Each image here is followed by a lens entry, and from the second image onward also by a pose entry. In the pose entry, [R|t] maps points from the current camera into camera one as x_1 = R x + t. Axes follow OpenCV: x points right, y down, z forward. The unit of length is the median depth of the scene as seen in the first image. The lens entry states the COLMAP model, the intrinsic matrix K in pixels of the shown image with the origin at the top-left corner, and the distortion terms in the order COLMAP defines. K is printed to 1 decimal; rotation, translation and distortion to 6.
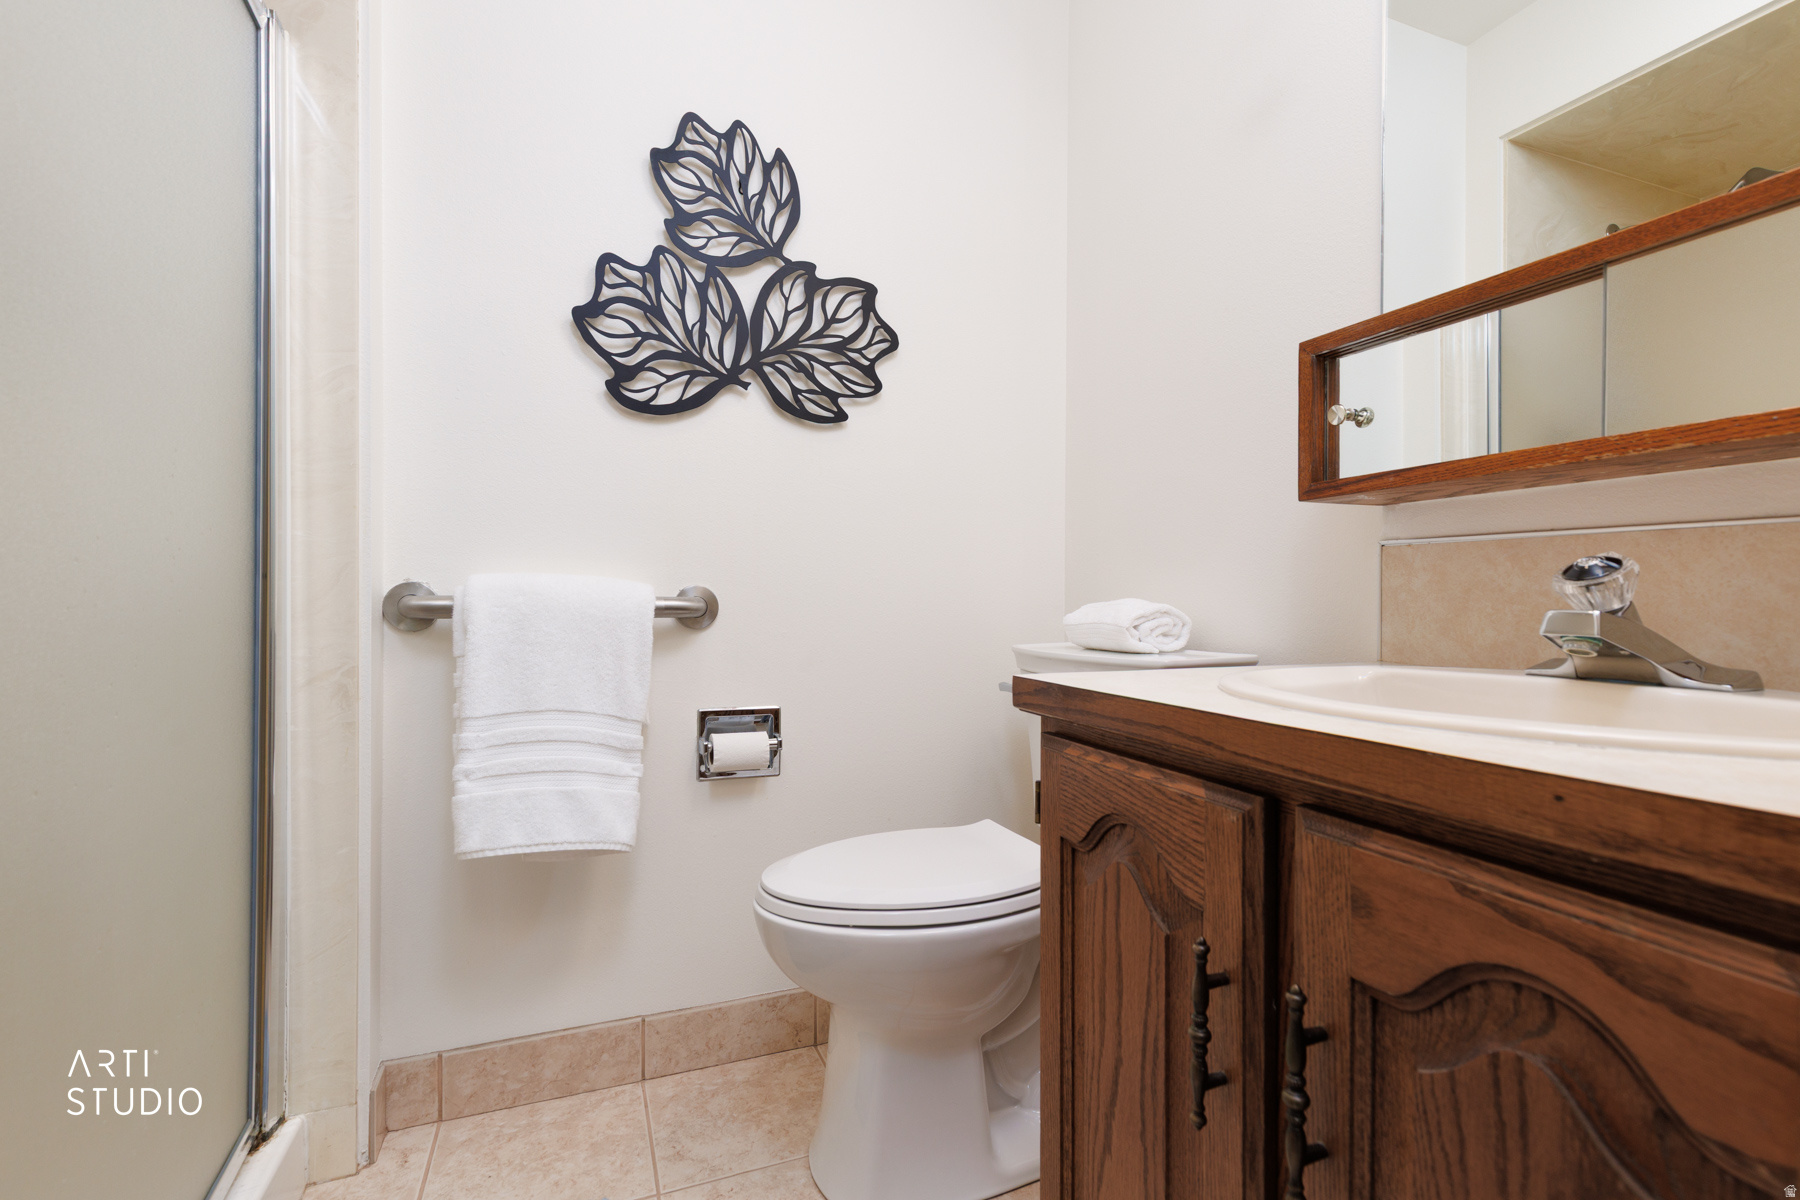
lens RADIAL K [[819.1, 0, 900.0], [0, 819.1, 601.7], [0, 0, 1]] dist [0.012307, -0.000321]
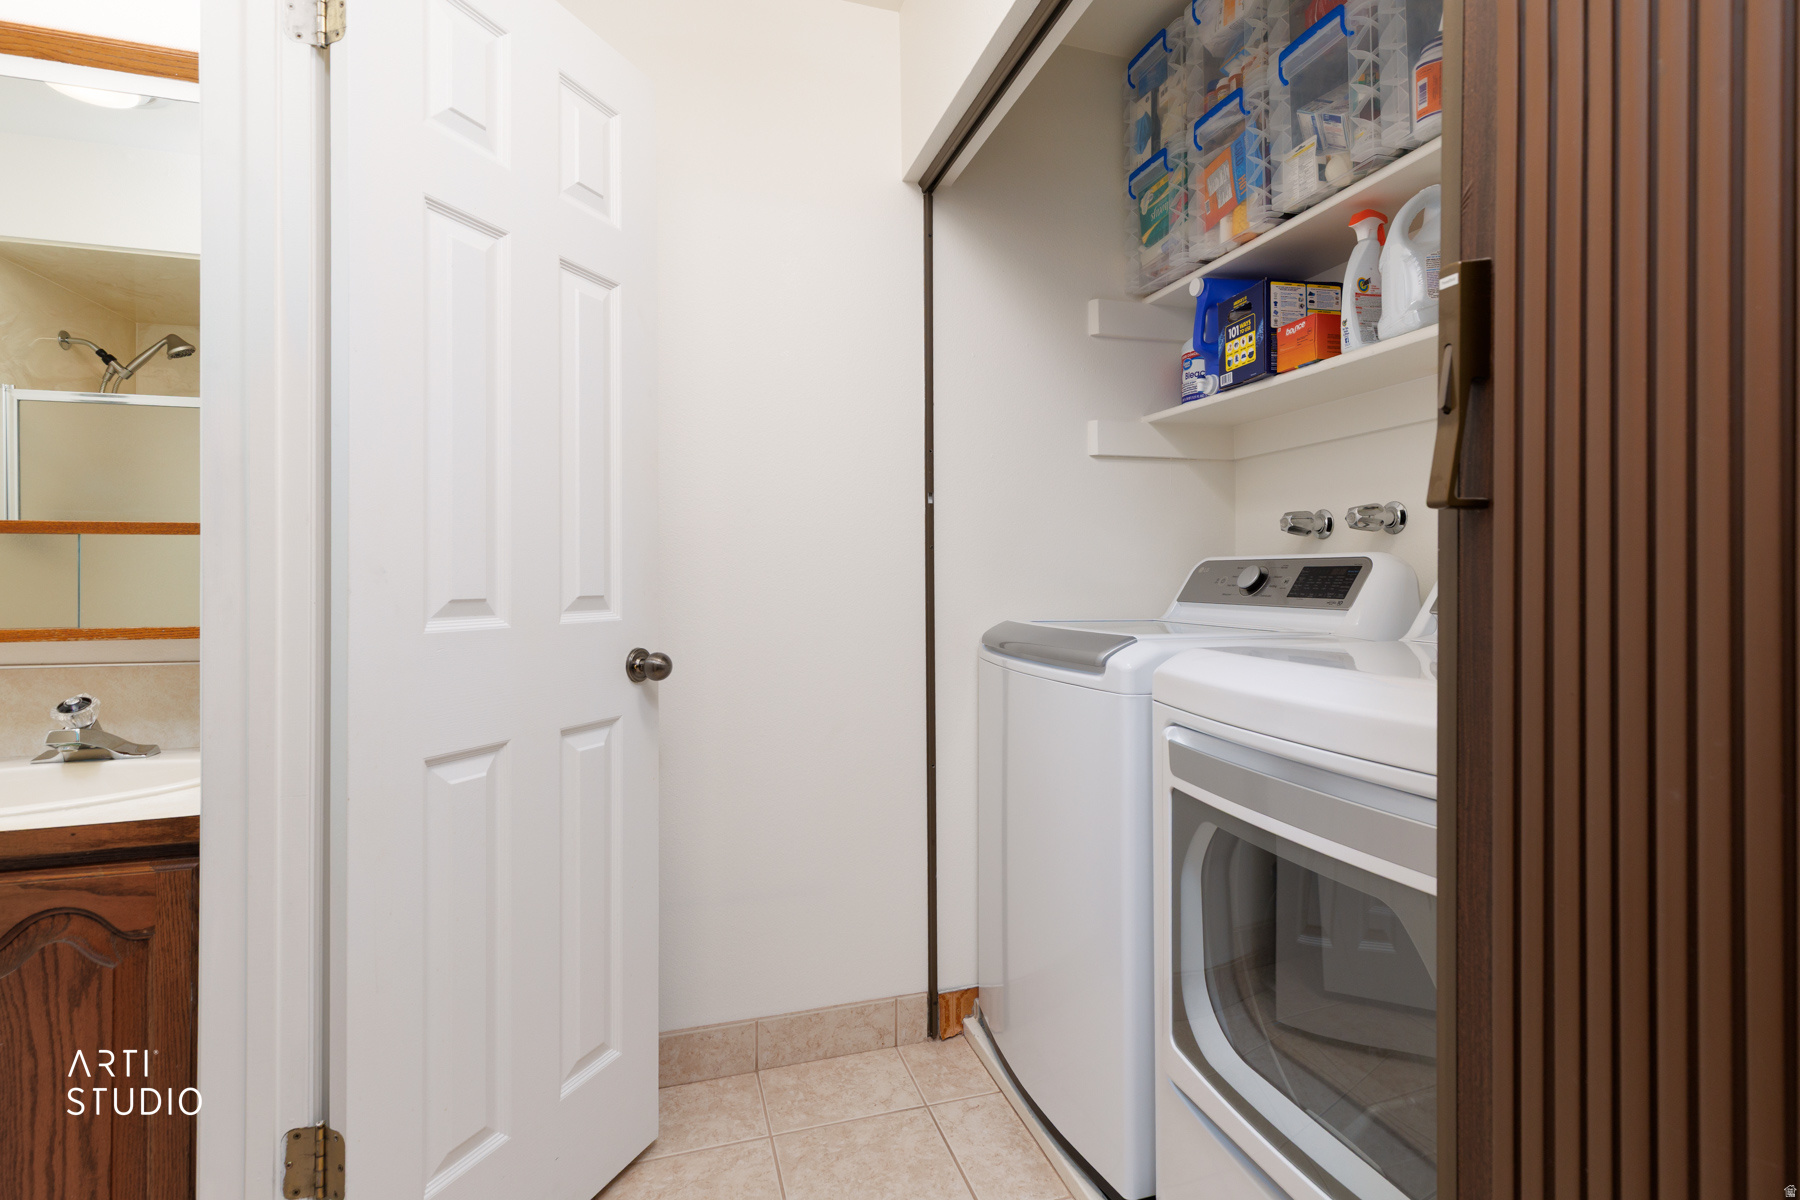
lens RADIAL K [[819.1, 0, 900.0], [0, 819.1, 601.7], [0, 0, 1]] dist [0.012307, -0.000321]
pose [[0.066231, -0.018724, 0.997629, -1.499861], [0.002112, 0.999824, 0.018625, -0.497257], [-0.997802, 0.000874, 0.066259, -1.640194]]
